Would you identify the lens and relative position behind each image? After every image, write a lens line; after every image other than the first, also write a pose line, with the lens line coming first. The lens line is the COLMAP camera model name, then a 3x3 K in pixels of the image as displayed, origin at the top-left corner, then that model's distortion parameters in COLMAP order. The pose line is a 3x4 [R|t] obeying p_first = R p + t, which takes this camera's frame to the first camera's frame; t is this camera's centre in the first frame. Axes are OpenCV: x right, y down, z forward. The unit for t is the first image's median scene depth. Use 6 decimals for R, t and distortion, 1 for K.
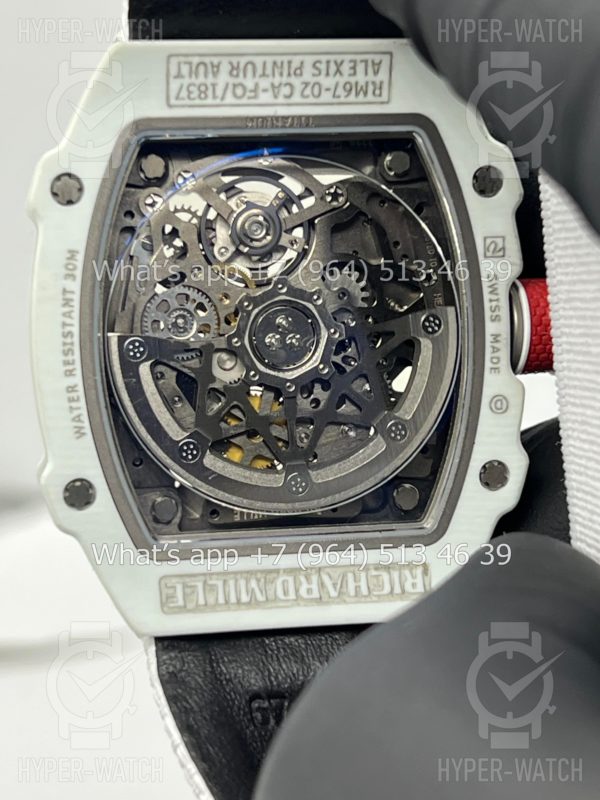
lens RADIAL K [[1893.7, 0, 300.4], [0, 1893.7, 399.9], [0, 0, 1]] dist [0.171004, 0.000000]
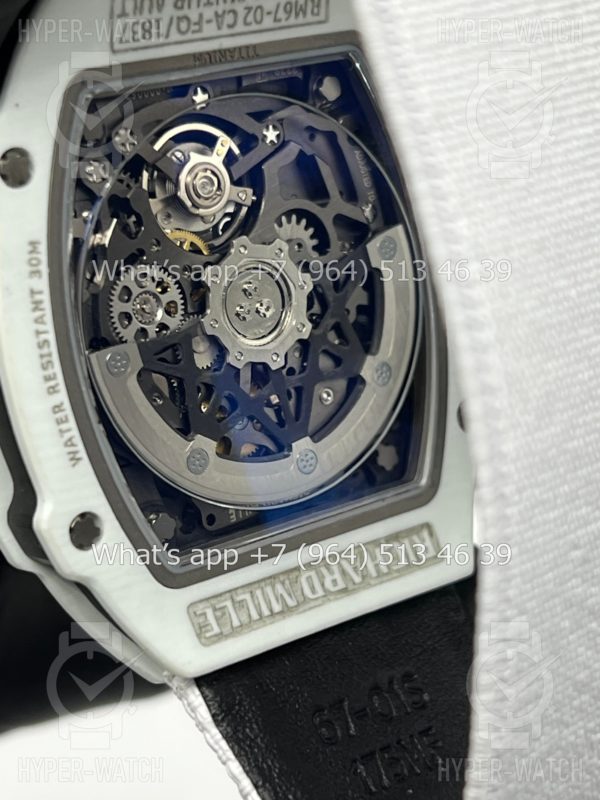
lens RADIAL K [[1893.7, 0, 303.1], [0, 1893.7, 403.9], [0, 0, 1]] dist [0.171004, 0.000000]
pose [[0.883889, -0.186436, 0.428931, -0.378187], [0.163652, 0.982425, 0.089778, -0.064071], [-0.438130, -0.009158, 0.898865, 0.212266]]
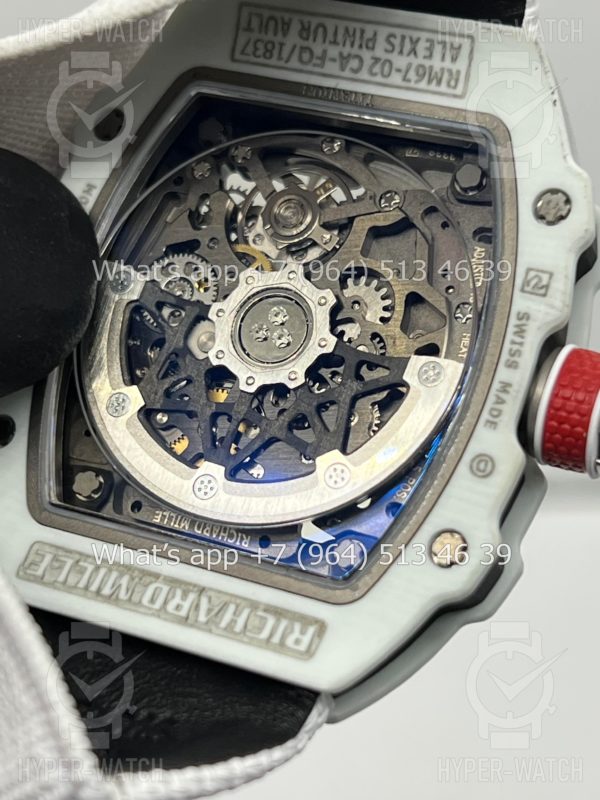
lens RADIAL K [[1893.7, 0, 298.9], [0, 1893.7, 404.1], [0, 0, 1]] dist [0.171004, 0.000000]
pose [[0.833757, 0.188056, -0.519118, 0.459982], [-0.356852, 0.900984, -0.246750, 0.207533], [0.421314, 0.390978, 0.818310, 0.325707]]
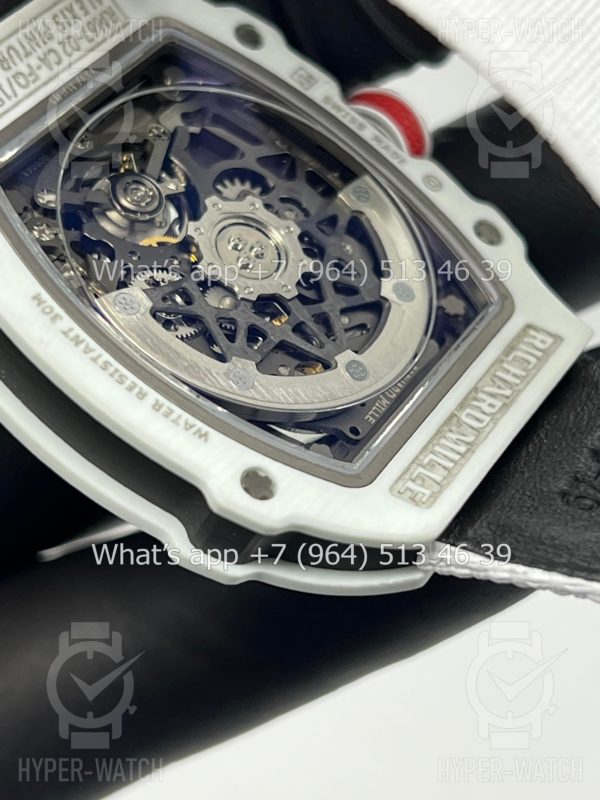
lens RADIAL K [[1893.7, 0, 300.3], [0, 1893.7, 403.3], [0, 0, 1]] dist [0.171004, 0.000000]
pose [[0.585824, -0.606943, 0.537056, -0.525649], [0.768998, 0.625486, -0.131947, 0.150192], [-0.255837, 0.490293, 0.833163, 0.293255]]
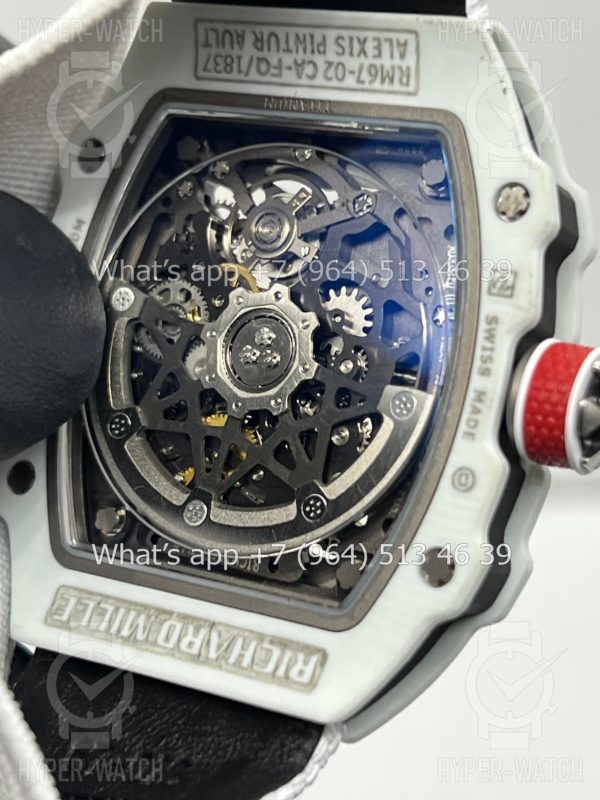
lens RADIAL K [[1893.7, 0, 296.6], [0, 1893.7, 400.5], [0, 0, 1]] dist [0.171004, 0.000000]
pose [[0.756669, 0.148265, -0.636765, 0.562281], [-0.267556, 0.958880, -0.094670, 0.065502], [0.596545, 0.242004, 0.765224, 0.368366]]
